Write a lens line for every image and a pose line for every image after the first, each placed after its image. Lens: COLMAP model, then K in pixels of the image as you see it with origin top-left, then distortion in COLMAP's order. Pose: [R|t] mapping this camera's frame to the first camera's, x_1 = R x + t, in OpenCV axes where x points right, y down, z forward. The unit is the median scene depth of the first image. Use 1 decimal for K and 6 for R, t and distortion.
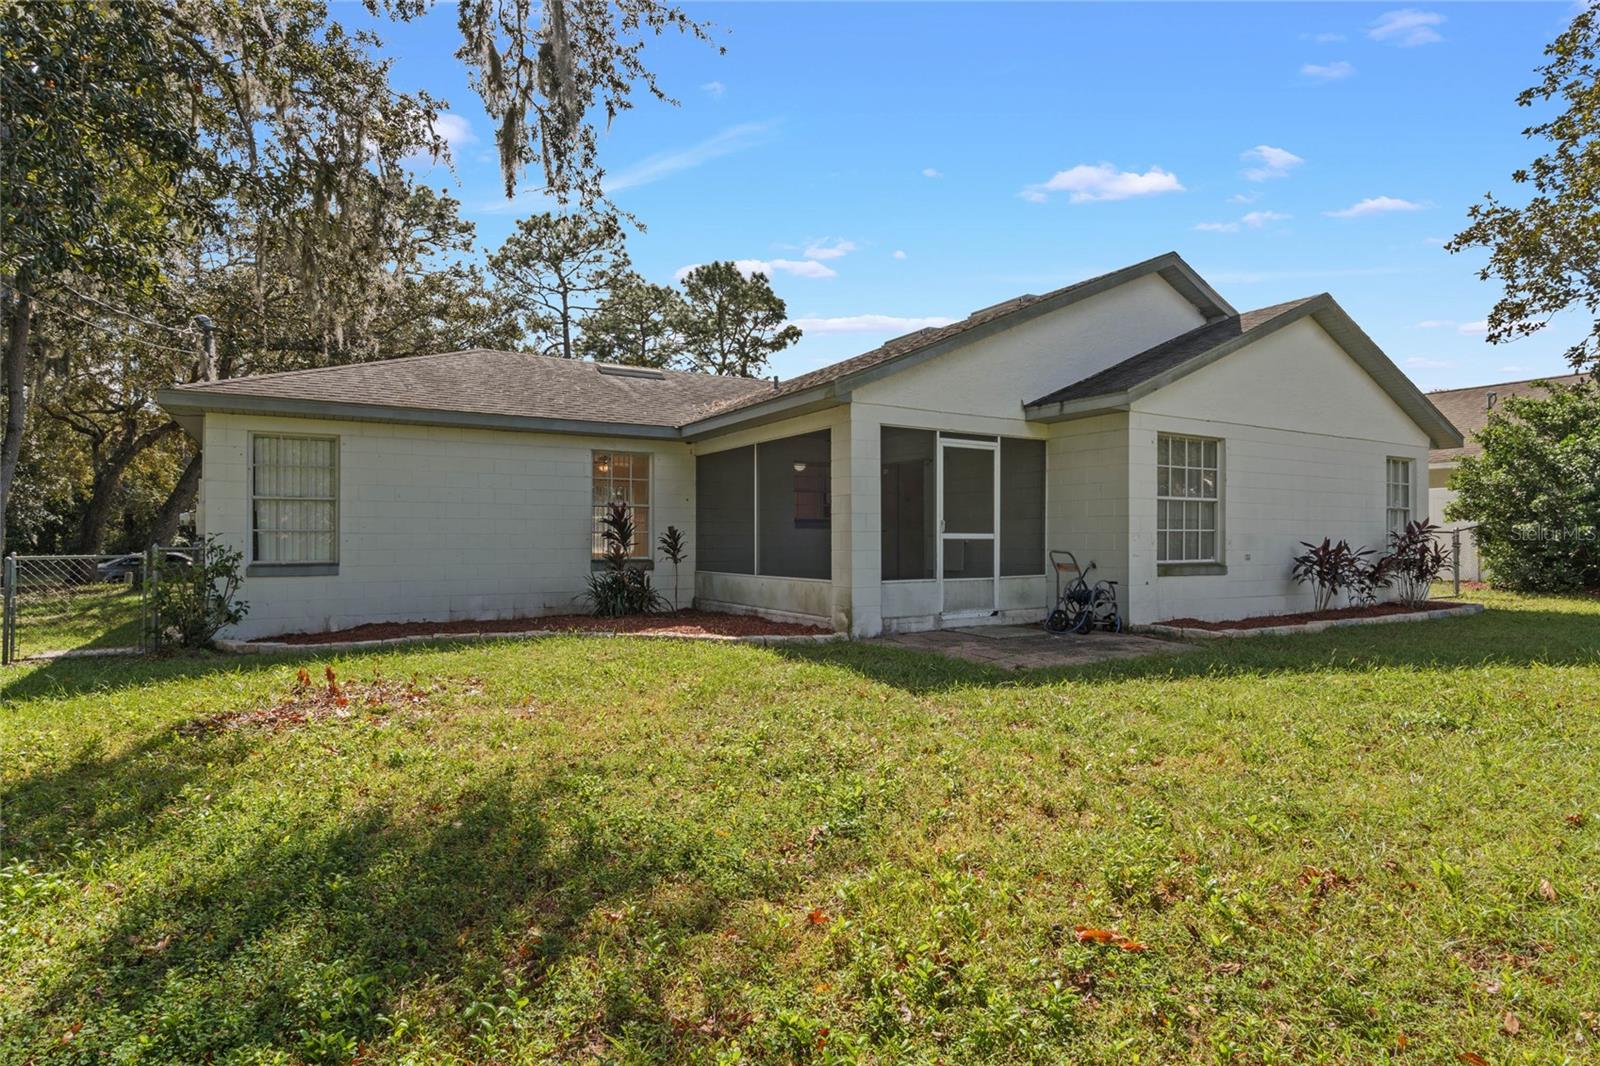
lens RADIAL K [[843.3, 0, 803.3], [0, 843.3, 523.2], [0, 0, 1]] dist [0.000704, 0.000112]
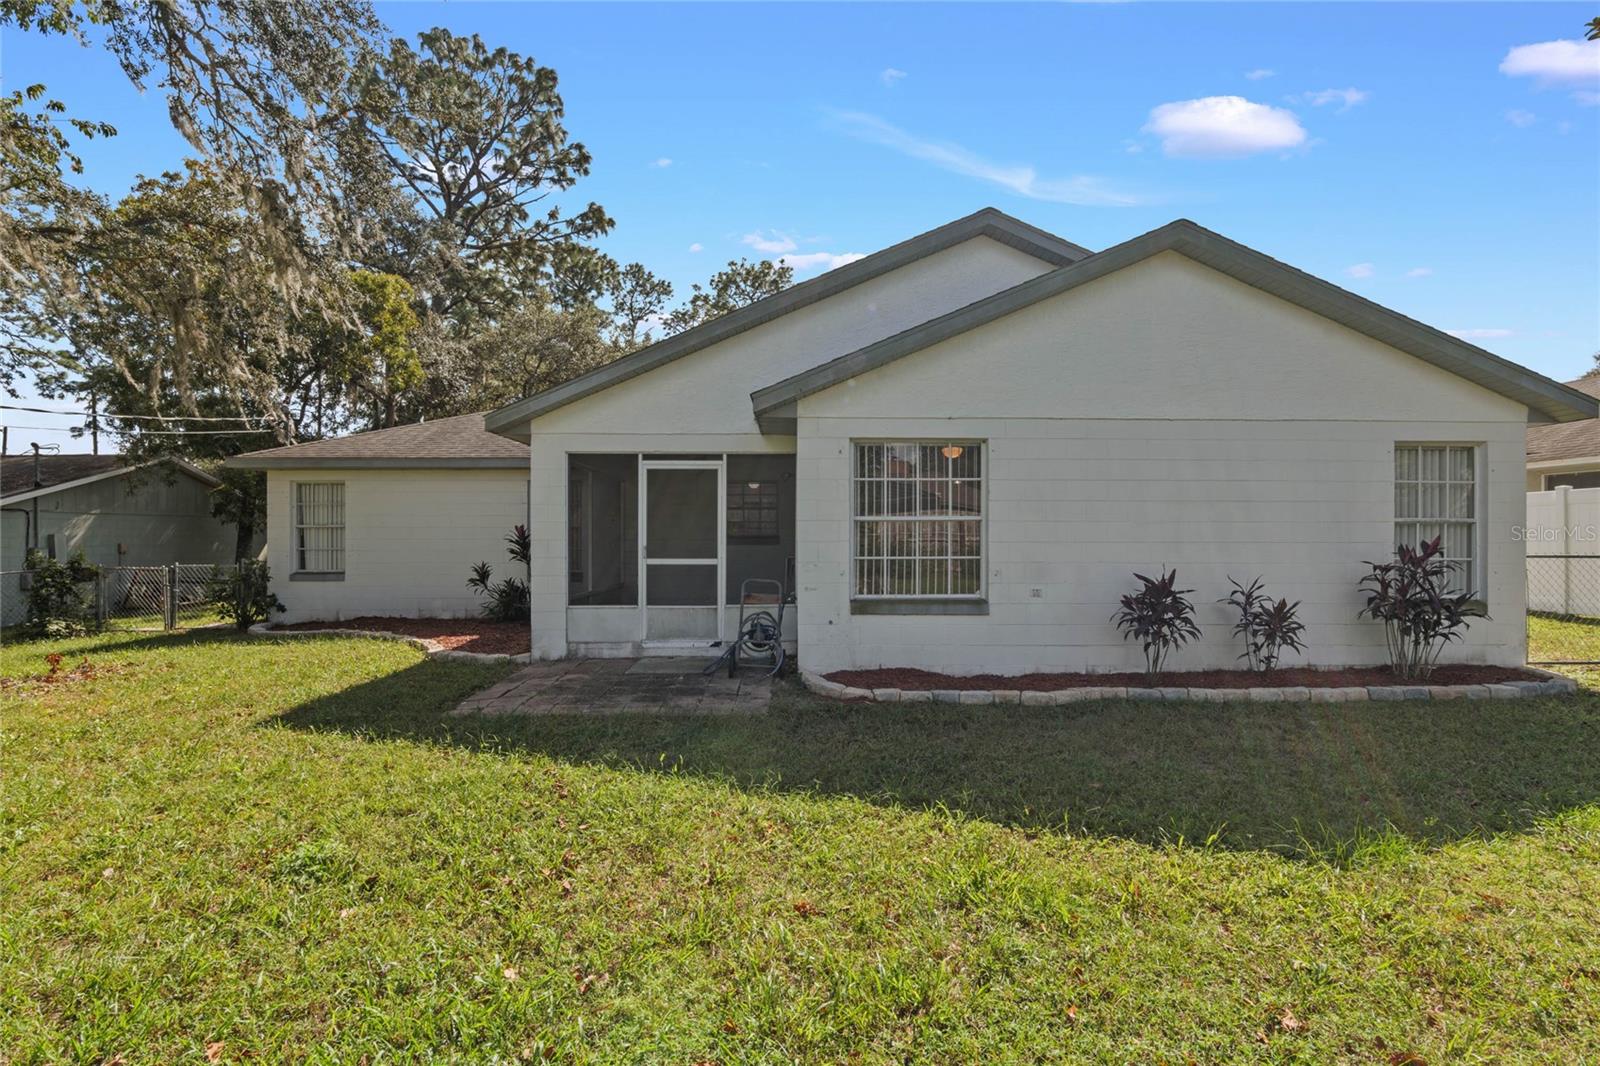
lens RADIAL K [[742.5, 0, 804.4], [0, 742.5, 526.2], [0, 0, 1]] dist [-0.021658, 0.005638]
pose [[0.858474, -0.007342, -0.512804, 0.738544], [0.010044, 0.999946, 0.002498, -0.024943], [0.512759, -0.007295, 0.858502, 0.348227]]
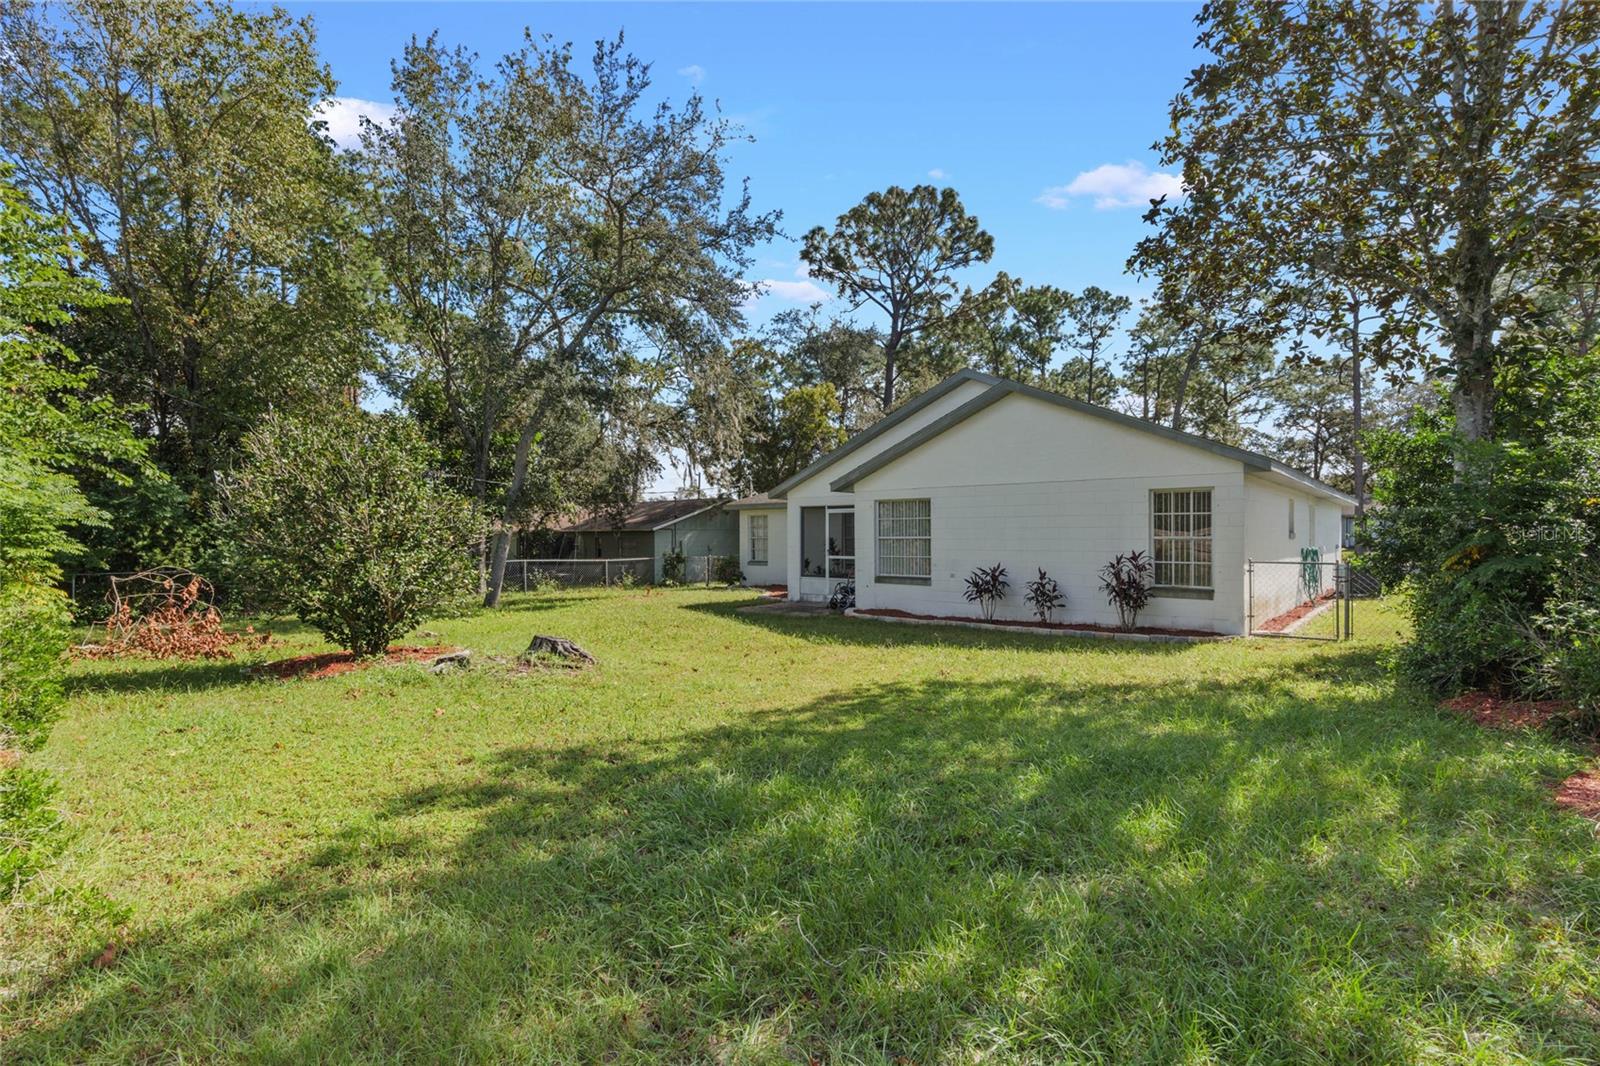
lens RADIAL K [[742.5, 0, 791.6], [0, 742.5, 539.5], [0, 0, 1]] dist [-0.021658, 0.005638]
pose [[0.289380, 0.001927, -0.957212, 1.789427], [0.016926, 0.999831, 0.007130, -0.039225], [0.957065, -0.018266, 0.289299, 0.387232]]
